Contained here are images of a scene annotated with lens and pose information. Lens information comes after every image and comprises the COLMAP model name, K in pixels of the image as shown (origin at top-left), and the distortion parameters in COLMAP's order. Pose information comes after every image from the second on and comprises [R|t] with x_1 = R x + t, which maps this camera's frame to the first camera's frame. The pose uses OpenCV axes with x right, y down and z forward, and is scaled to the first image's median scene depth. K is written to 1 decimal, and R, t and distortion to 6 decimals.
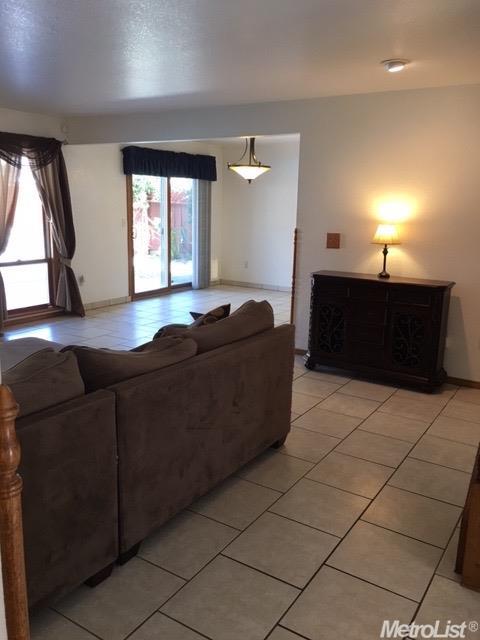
lens RADIAL K [[541.5, 0, 239.2], [0, 541.5, 320.3], [0, 0, 1]] dist [0.059284, -0.076517]
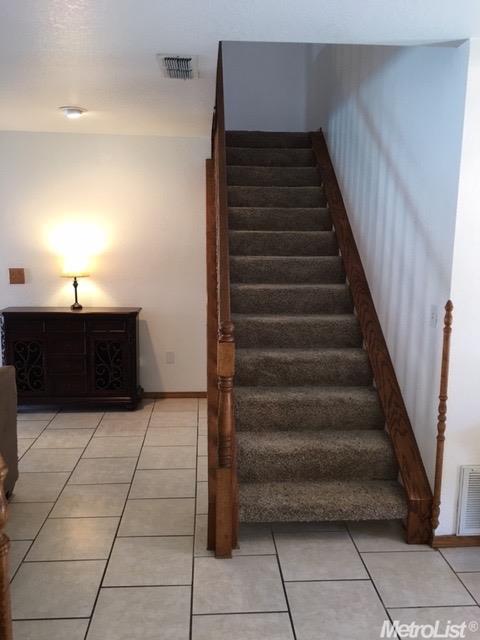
lens RADIAL K [[541.5, 0, 240.8], [0, 541.5, 322.9], [0, 0, 1]] dist [0.059284, -0.076517]
pose [[0.802981, -0.106393, 0.586432, -0.092129], [0.134369, 0.990922, -0.004210, -0.005993], [-0.580661, 0.082179, 0.809987, -0.018582]]
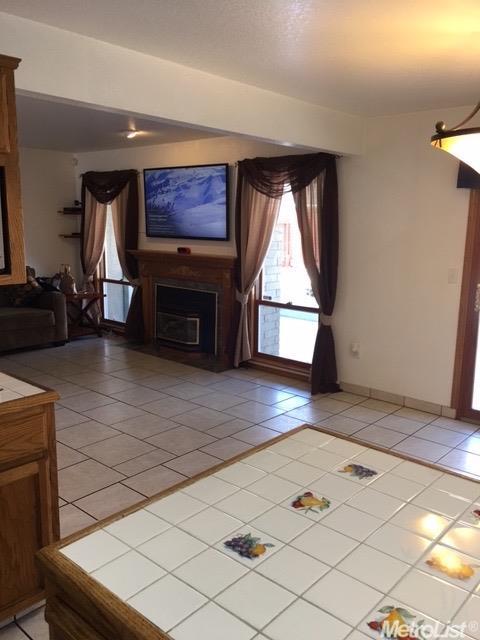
lens RADIAL K [[541.5, 0, 242.5], [0, 541.5, 318.6], [0, 0, 1]] dist [0.059284, -0.076517]
pose [[-0.154642, 0.160619, -0.974827, 0.621425], [-0.226945, 0.954536, 0.193278, -0.332534], [0.961552, 0.251121, -0.111160, 1.463609]]
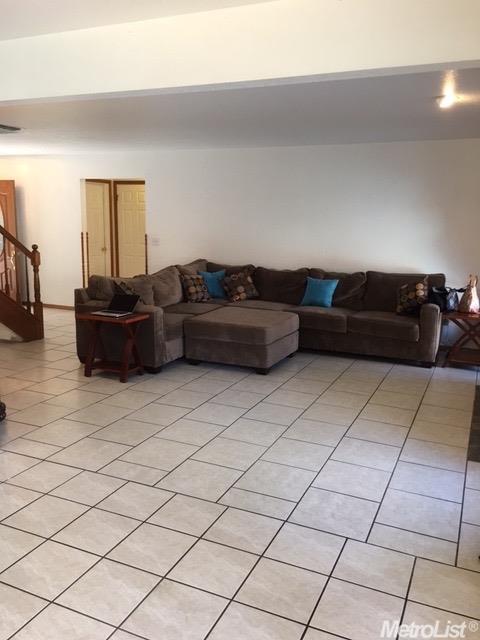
lens RADIAL K [[541.5, 0, 242.6], [0, 541.5, 319.3], [0, 0, 1]] dist [0.059284, -0.076517]
pose [[-0.987140, -0.009977, -0.159544, -0.254774], [-0.071312, 0.920723, 0.383646, -0.437465], [0.143068, 0.390090, -0.909594, 1.966469]]
